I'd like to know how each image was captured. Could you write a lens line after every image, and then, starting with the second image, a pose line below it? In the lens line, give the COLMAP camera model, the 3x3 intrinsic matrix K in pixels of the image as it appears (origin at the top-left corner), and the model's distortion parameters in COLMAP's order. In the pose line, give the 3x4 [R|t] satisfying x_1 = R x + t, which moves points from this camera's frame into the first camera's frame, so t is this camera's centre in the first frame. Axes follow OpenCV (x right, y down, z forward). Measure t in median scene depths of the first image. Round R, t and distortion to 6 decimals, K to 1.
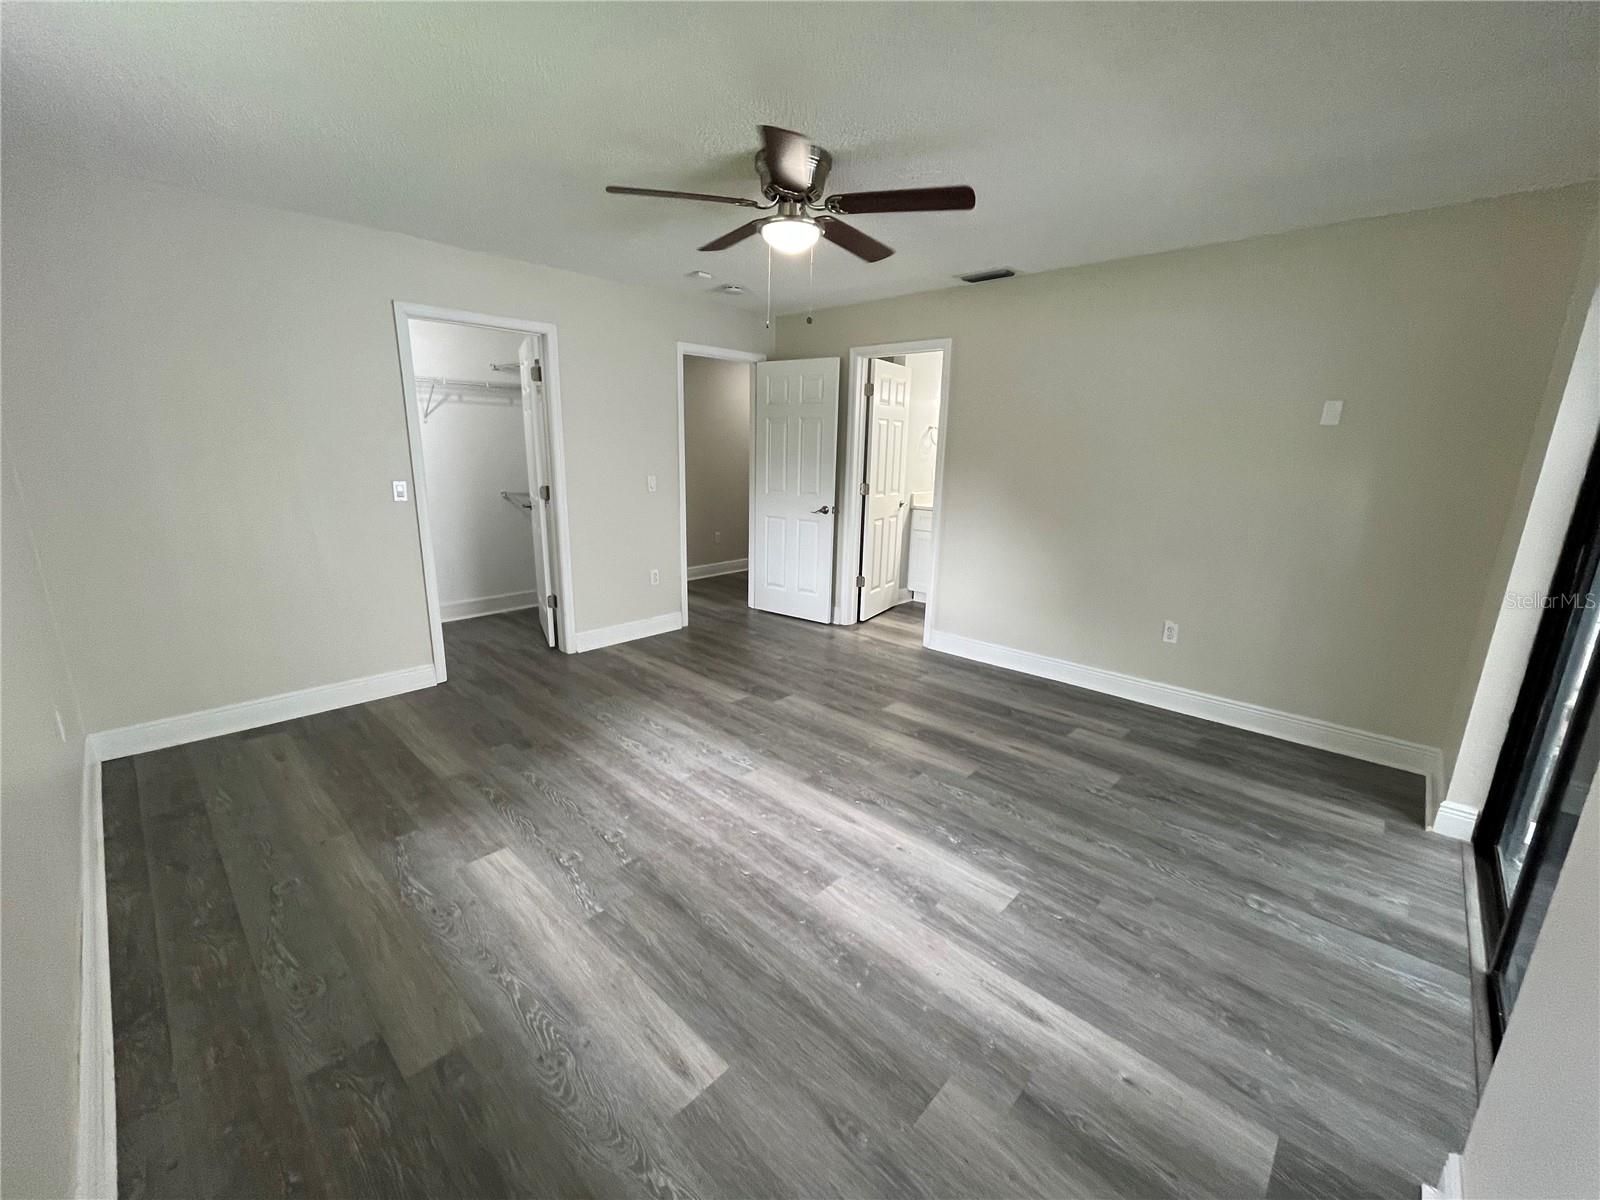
lens RADIAL K [[651.4, 0, 798.0], [0, 651.4, 601.8], [0, 0, 1]] dist [-0.006183, 0.001663]
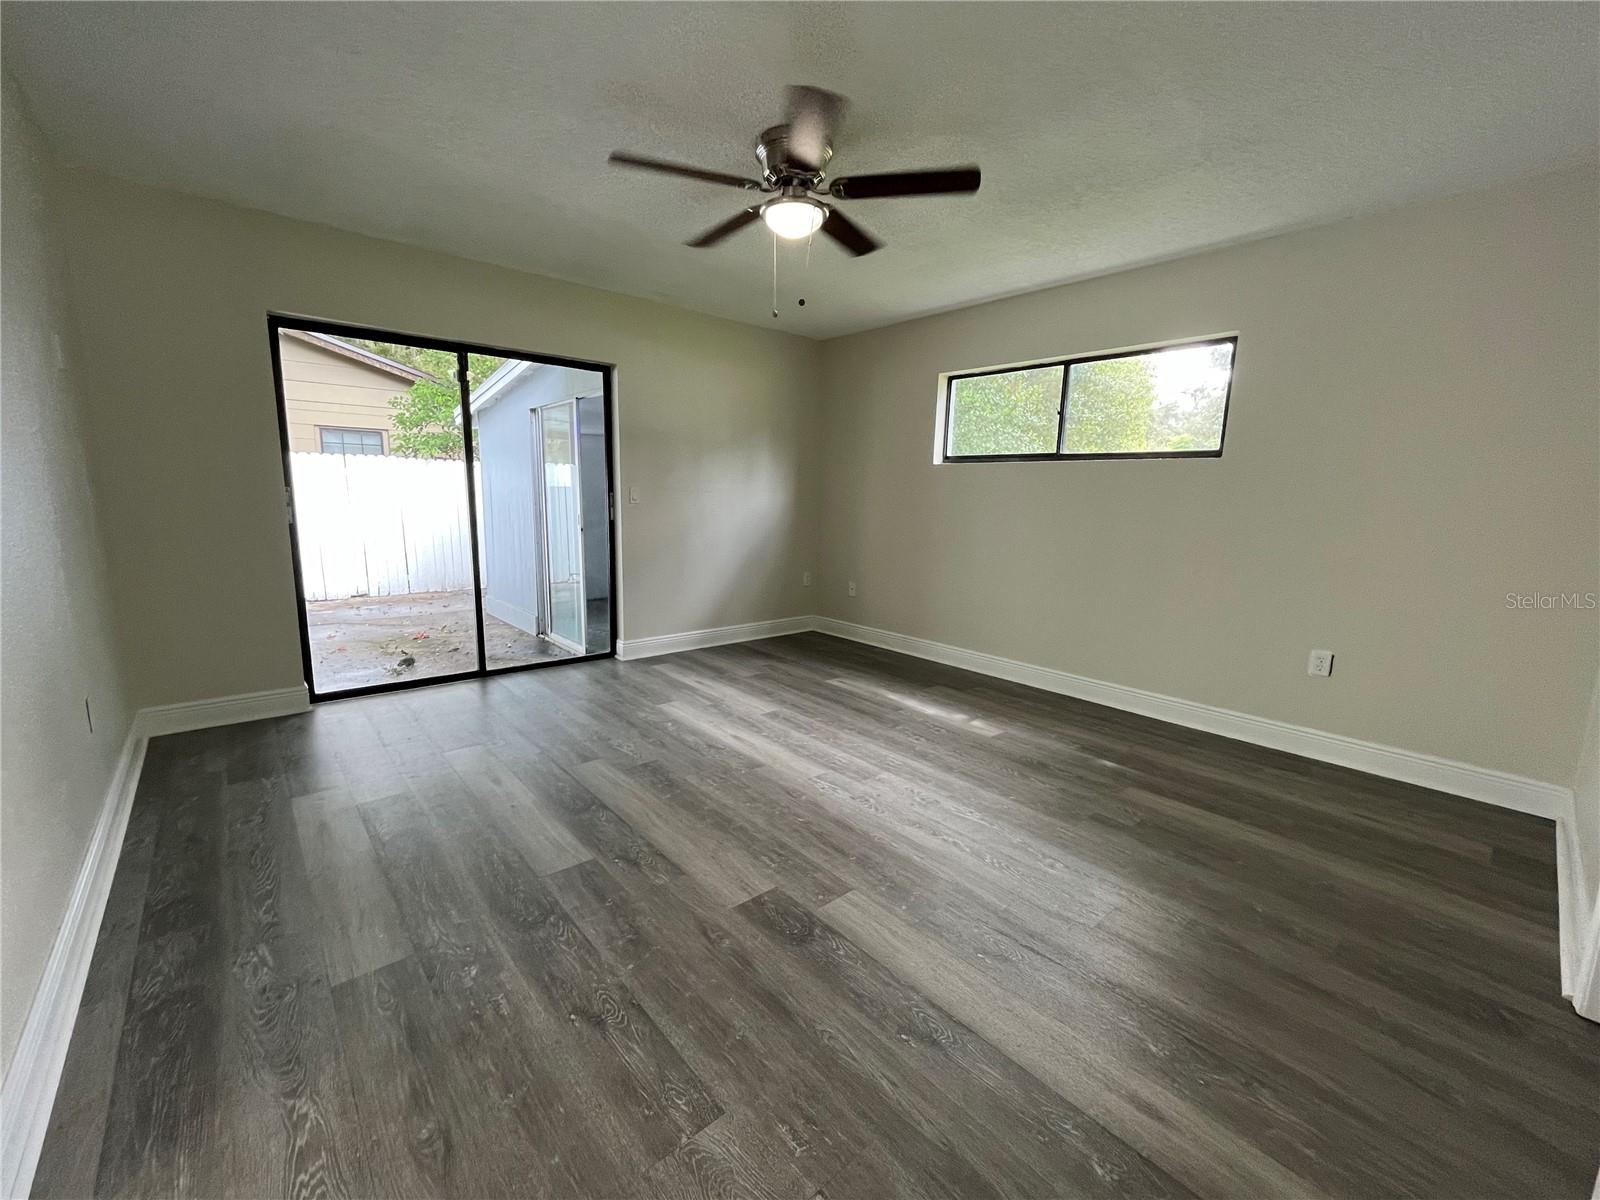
lens RADIAL K [[651.4, 0, 802.0], [0, 651.4, 602.0], [0, 0, 1]] dist [-0.006183, 0.001663]
pose [[-0.995131, -0.054745, 0.081954, -0.127070], [-0.017907, 0.918130, 0.395874, -0.382531], [-0.096916, 0.392479, -0.914640, 1.939224]]
